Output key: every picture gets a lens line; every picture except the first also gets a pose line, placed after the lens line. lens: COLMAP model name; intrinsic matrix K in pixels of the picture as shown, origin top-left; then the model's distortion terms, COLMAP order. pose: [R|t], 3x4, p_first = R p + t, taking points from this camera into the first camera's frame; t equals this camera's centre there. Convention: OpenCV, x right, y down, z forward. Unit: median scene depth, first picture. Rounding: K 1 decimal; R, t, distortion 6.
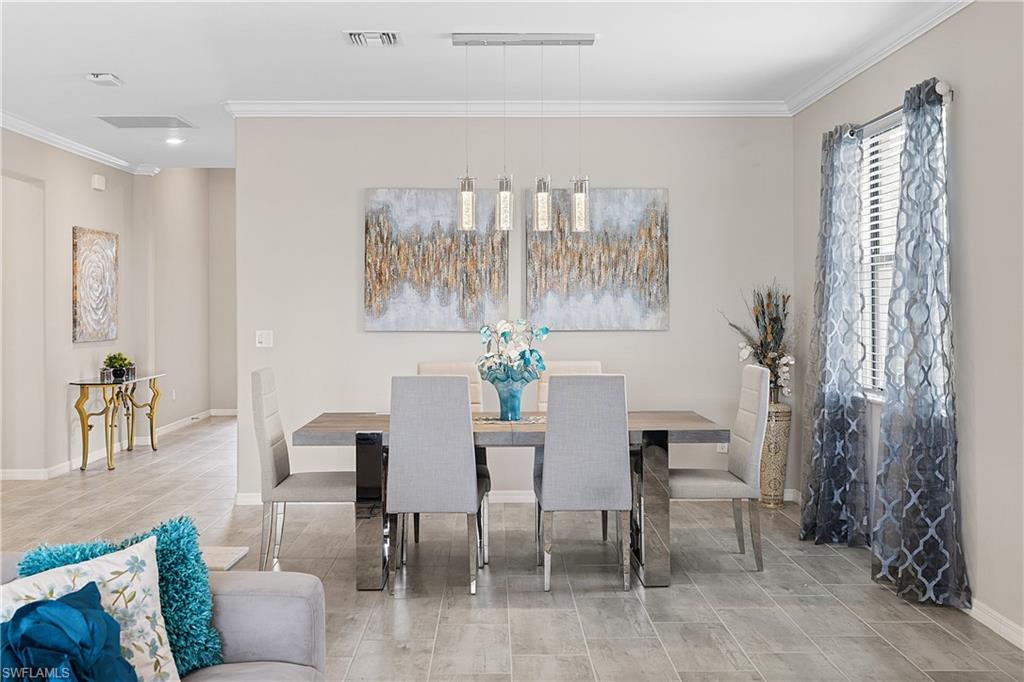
lens RADIAL K [[1048.9, 0, 512.8], [0, 1048.9, 301.5], [0, 0, 1]] dist [-0.000162, 0.000000]
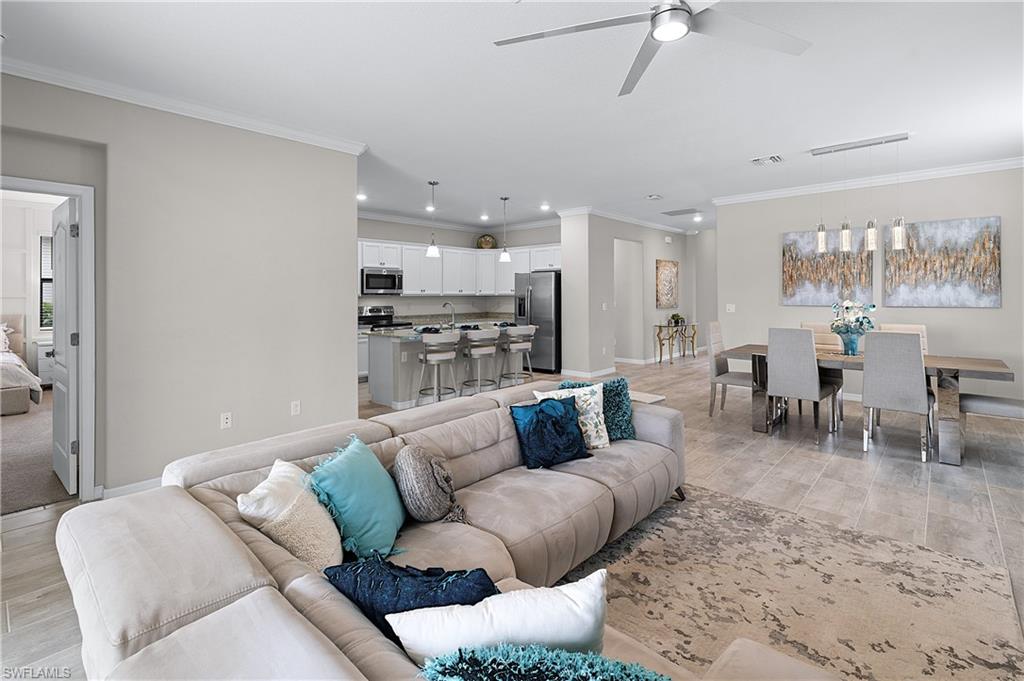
lens RADIAL K [[476.1, 0, 521.4], [0, 476.1, 293.1], [0, 0, 1]] dist [0.000290, 0.001127]
pose [[0.734653, -0.002638, -0.678438, 0.106676], [0.006137, 0.999977, 0.002758, -0.000369], [0.678415, -0.006190, 0.734653, 0.002649]]
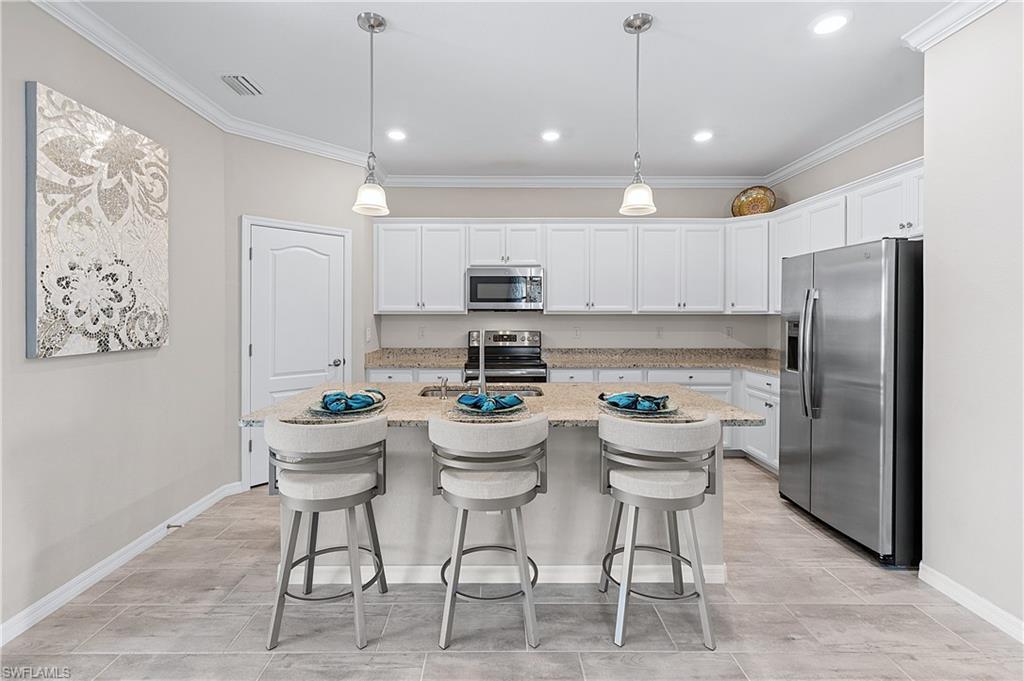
lens RADIAL K [[459.2, 0, 501.0], [0, 459.2, 317.7], [0, 0, 1]] dist [-0.004361, 0.000448]
pose [[-0.022012, 0.010128, -0.999706, -0.257991], [0.005254, 0.999936, 0.010014, 0.006399], [0.999744, -0.005032, -0.022064, 0.604572]]
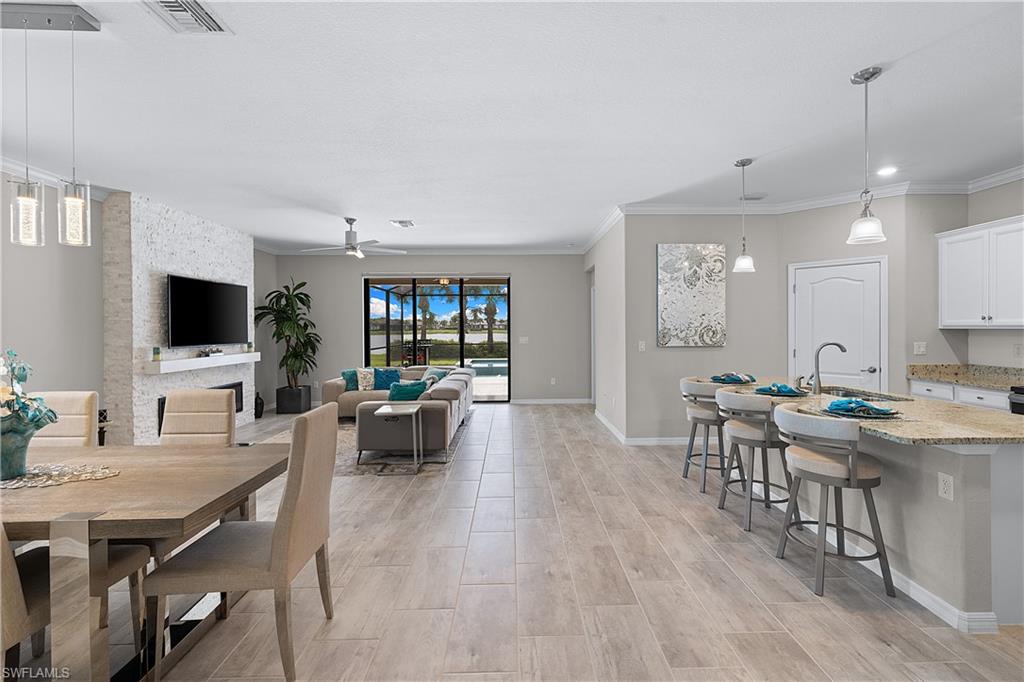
lens RADIAL K [[440.5, 0, 522.2], [0, 440.5, 329.4], [0, 0, 1]] dist [-0.002339, 0.000350]
pose [[-0.999947, 0.009528, -0.003970, -0.303608], [0.009531, 0.999954, -0.000656, 0.002848], [0.003964, -0.000694, -0.999992, 1.023182]]
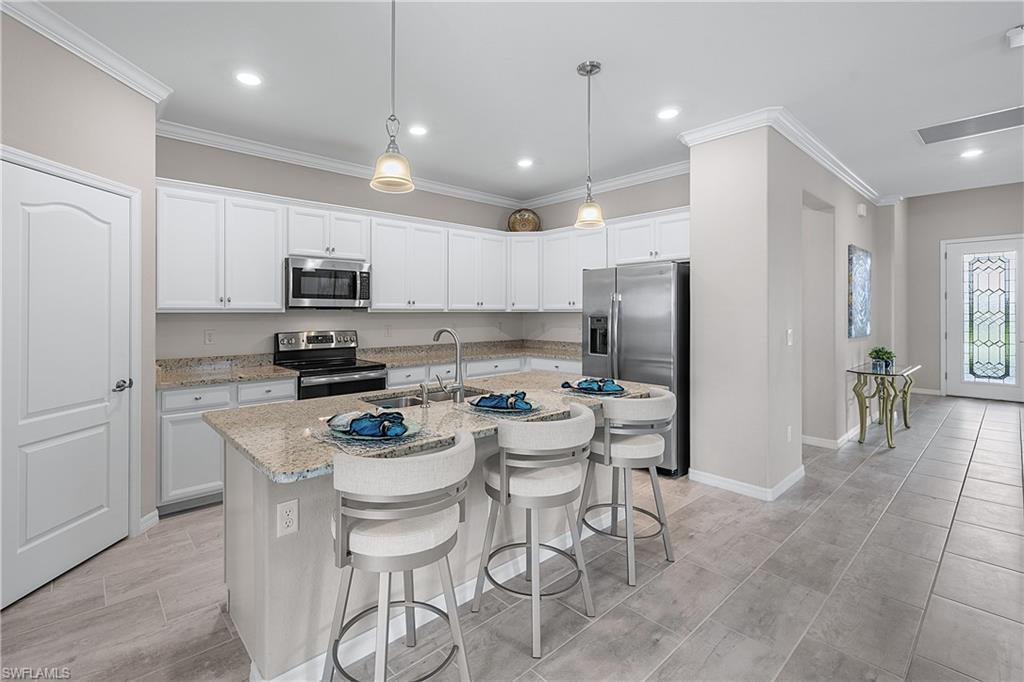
lens RADIAL K [[459.2, 0, 472.6], [0, 459.2, 314.8], [0, 0, 1]] dist [-0.004361, 0.000448]
pose [[0.630171, 0.009204, -0.776402, -0.342639], [0.002490, 0.999901, 0.013875, 0.003619], [0.776452, -0.010677, 0.630085, 0.381170]]
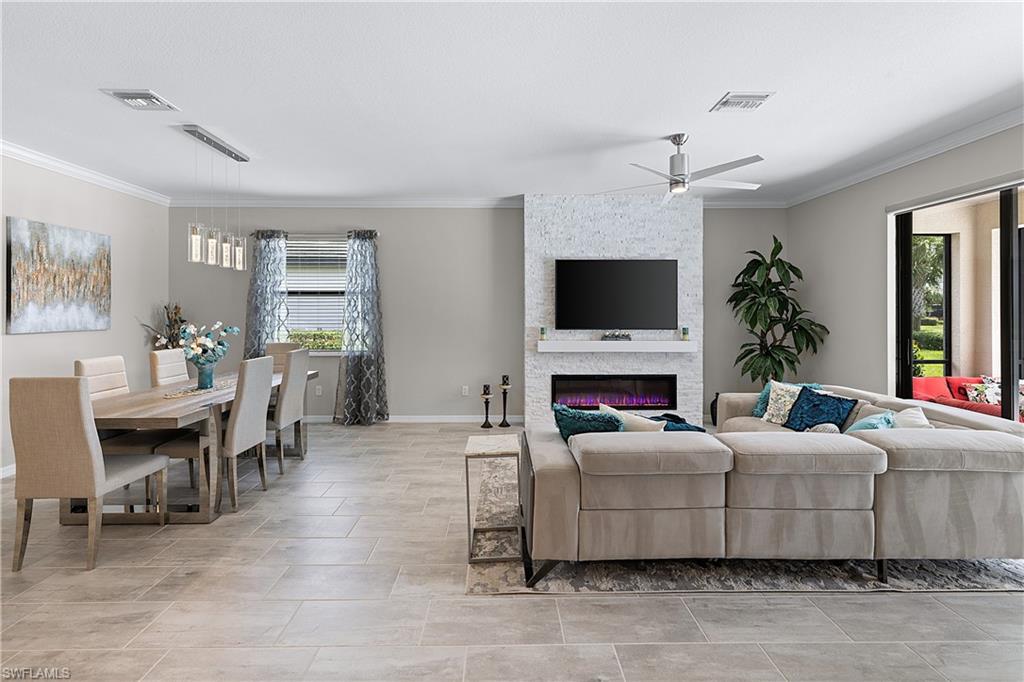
lens RADIAL K [[460.6, 0, 506.7], [0, 460.6, 309.7], [0, 0, 1]] dist [0.000892, 0.000290]
pose [[0.010072, 0.007366, 0.999922, -0.515183], [-0.006171, 0.999954, -0.007304, 0.000426], [-0.999930, -0.006097, 0.010117, 0.422970]]
